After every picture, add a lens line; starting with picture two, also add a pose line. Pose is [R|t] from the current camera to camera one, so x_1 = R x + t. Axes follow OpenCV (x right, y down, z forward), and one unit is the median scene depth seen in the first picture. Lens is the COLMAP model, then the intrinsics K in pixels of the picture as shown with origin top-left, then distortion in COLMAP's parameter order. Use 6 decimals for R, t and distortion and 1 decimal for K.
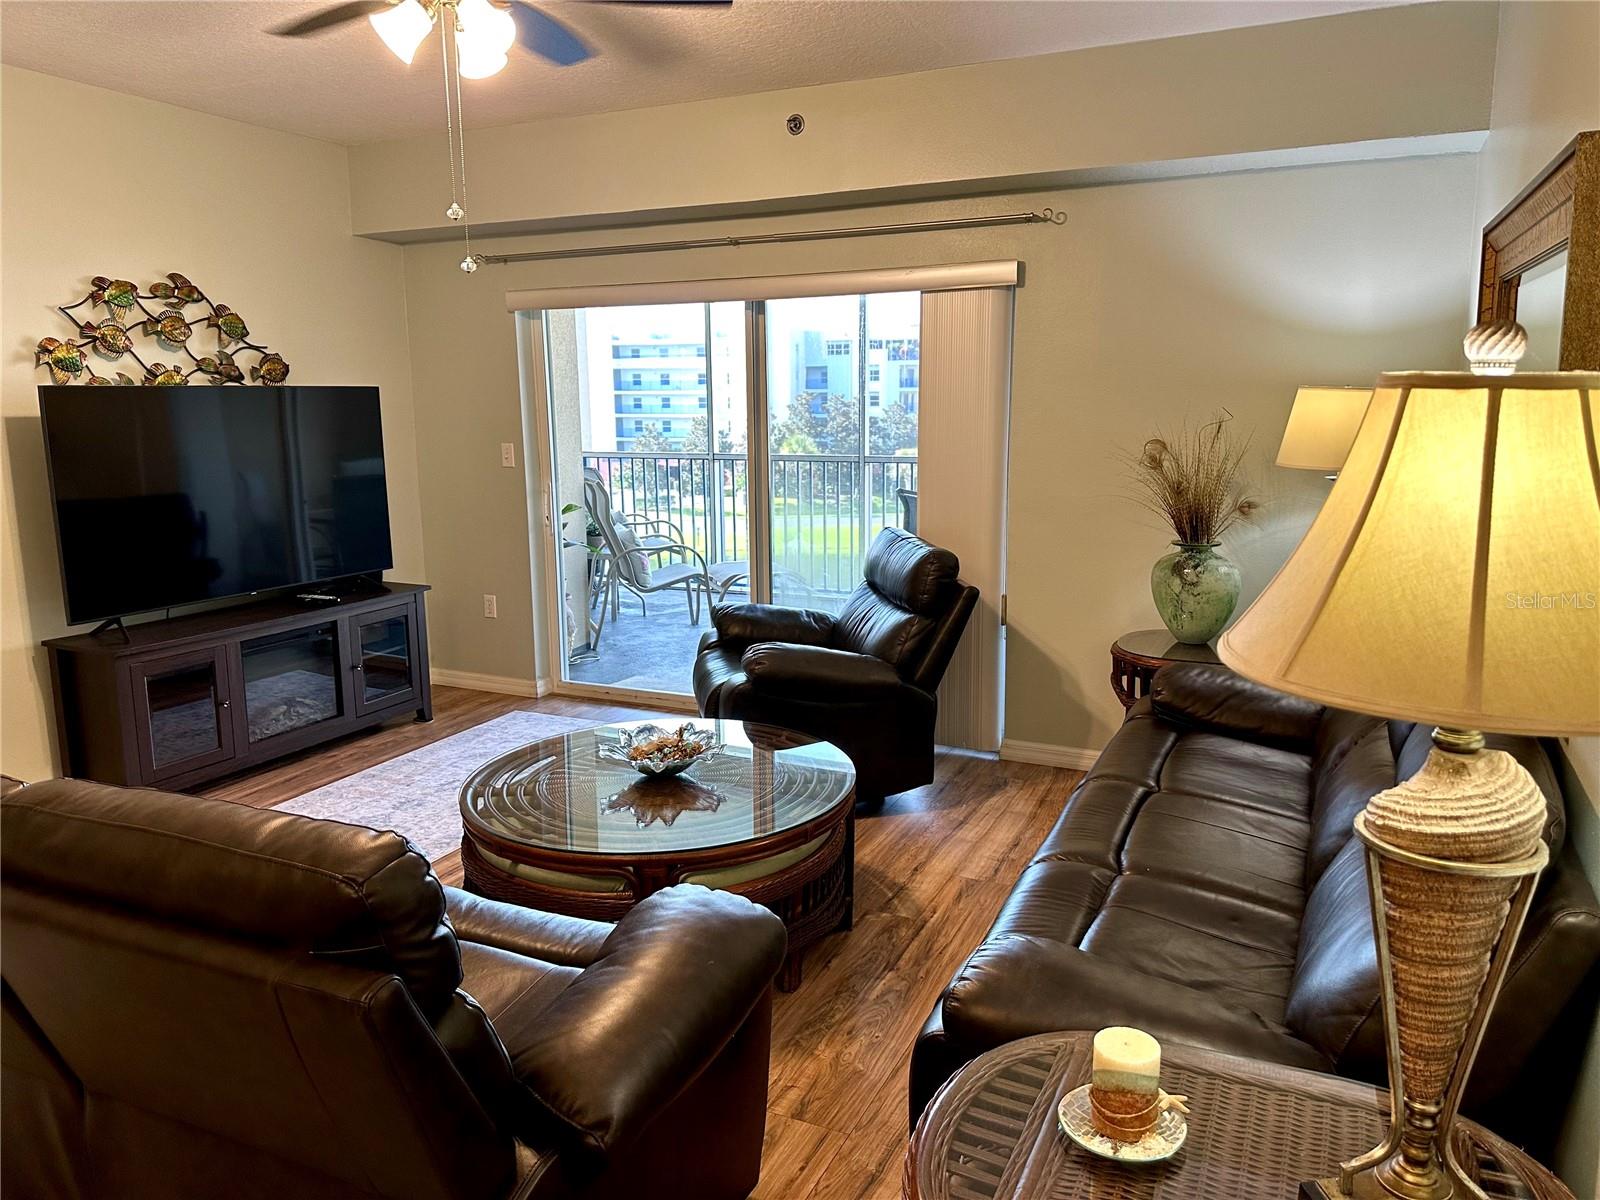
lens RADIAL K [[1090.3, 0, 814.1], [0, 1090.3, 593.5], [0, 0, 1]] dist [0.118646, -0.201674]
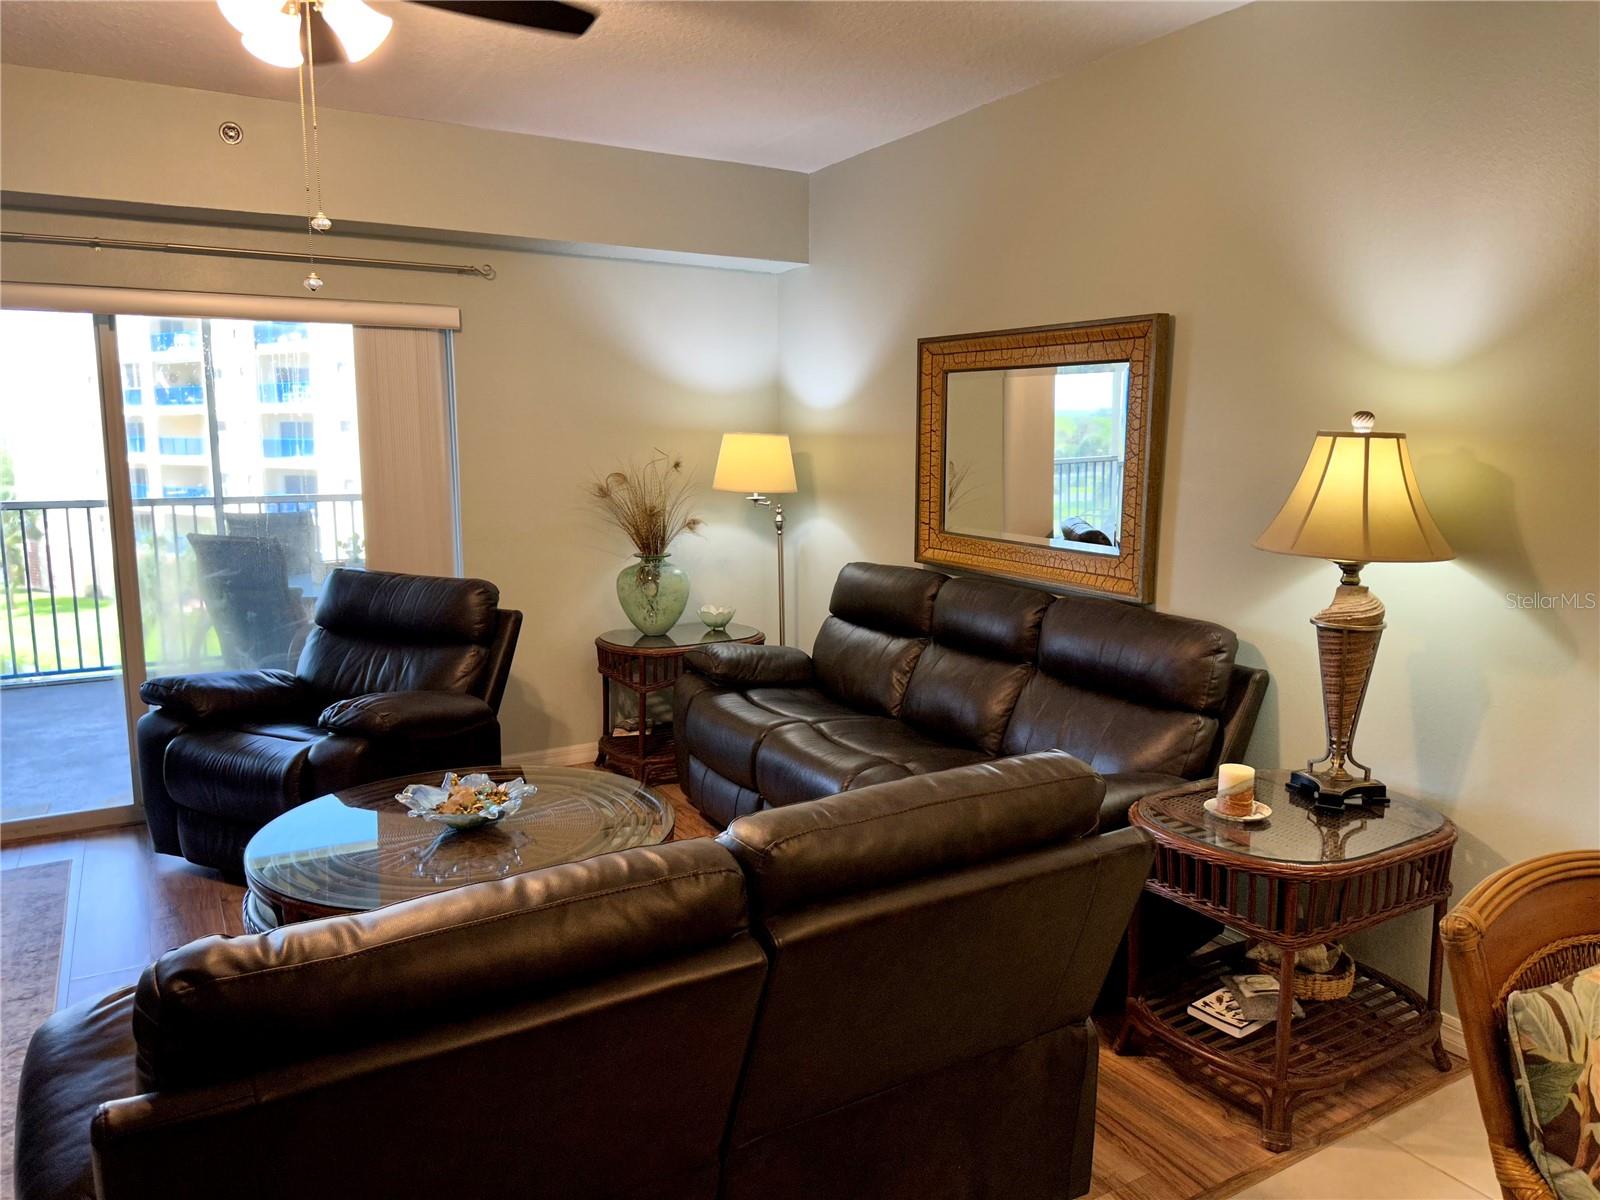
lens RADIAL K [[1090.3, 0, 814.1], [0, 1090.3, 593.5], [0, 0, 1]] dist [0.118646, -0.201674]
pose [[0.554023, -0.105364, 0.825807, -0.584851], [0.135472, 0.990147, 0.035445, -0.021431], [-0.821405, 0.092236, 0.562838, 0.152948]]
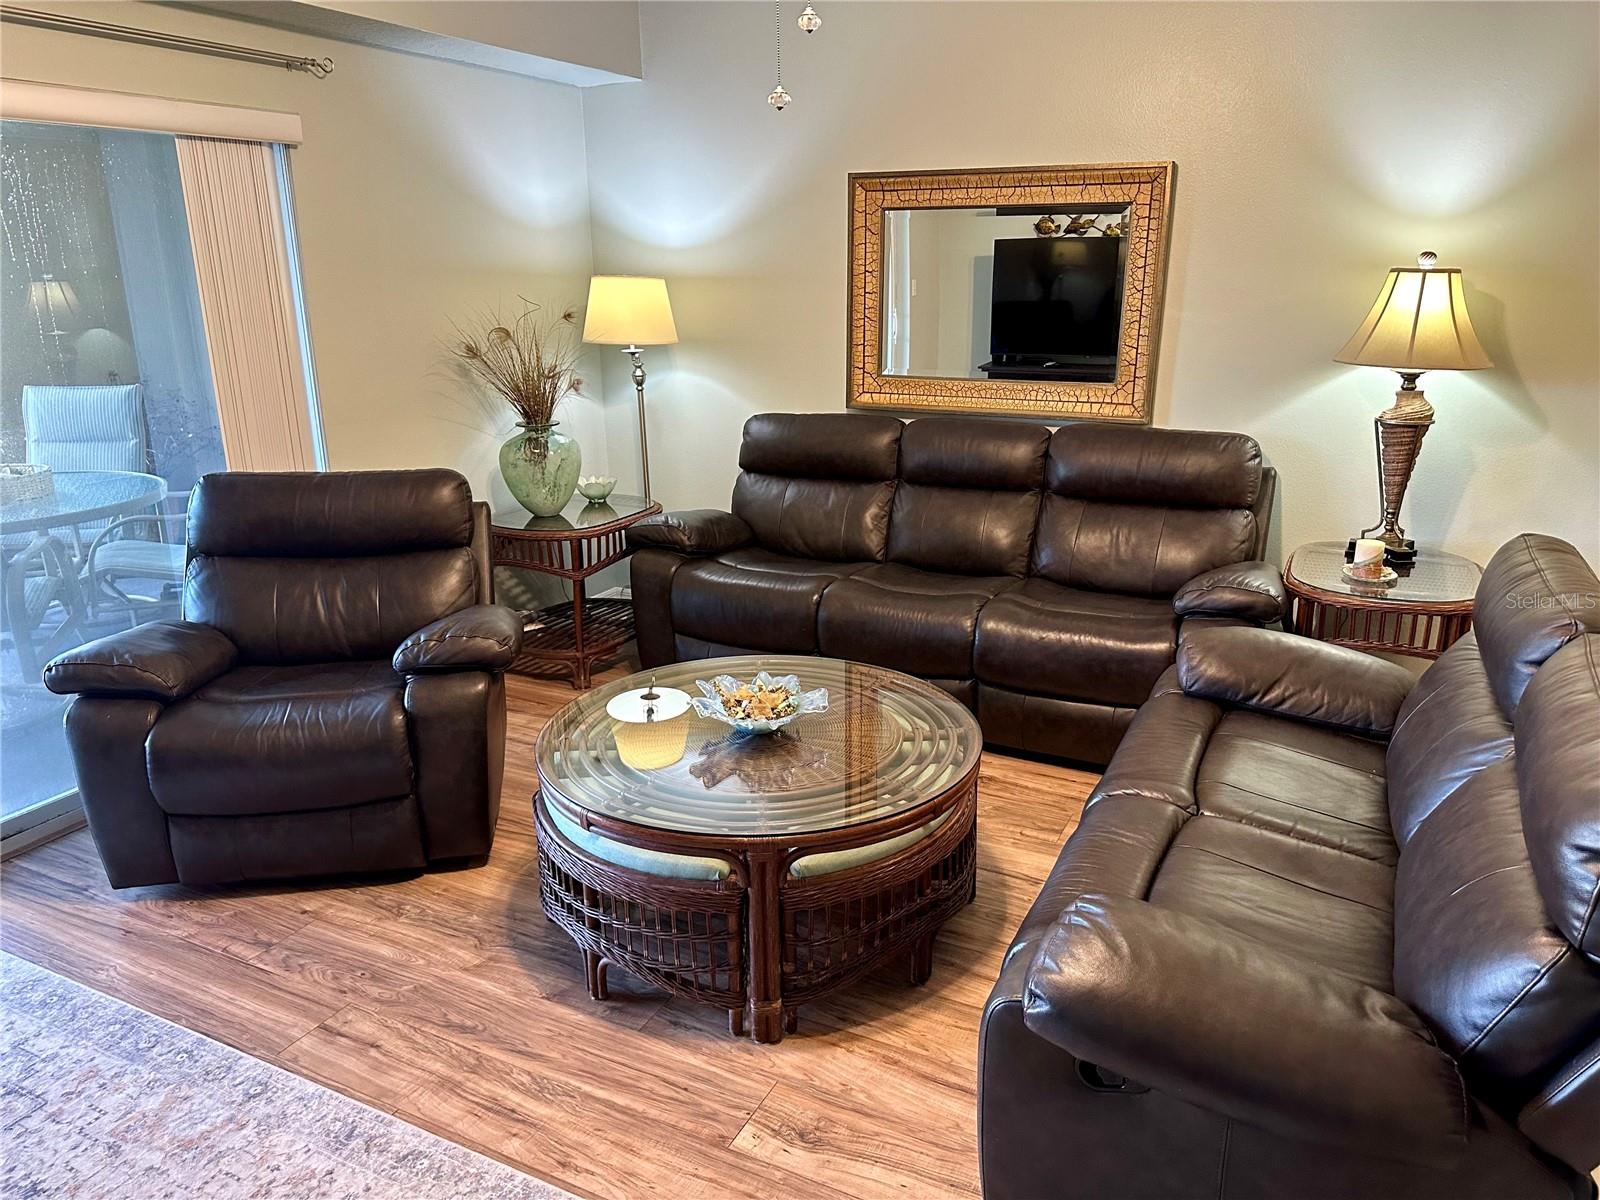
lens RADIAL K [[1090.3, 0, 814.1], [0, 1090.3, 593.5], [0, 0, 1]] dist [0.118646, -0.201674]
pose [[0.034797, -0.270632, 0.962054, -0.736979], [0.184816, 0.947776, 0.259931, -0.118480], [-0.982157, 0.168758, 0.082997, 0.671327]]
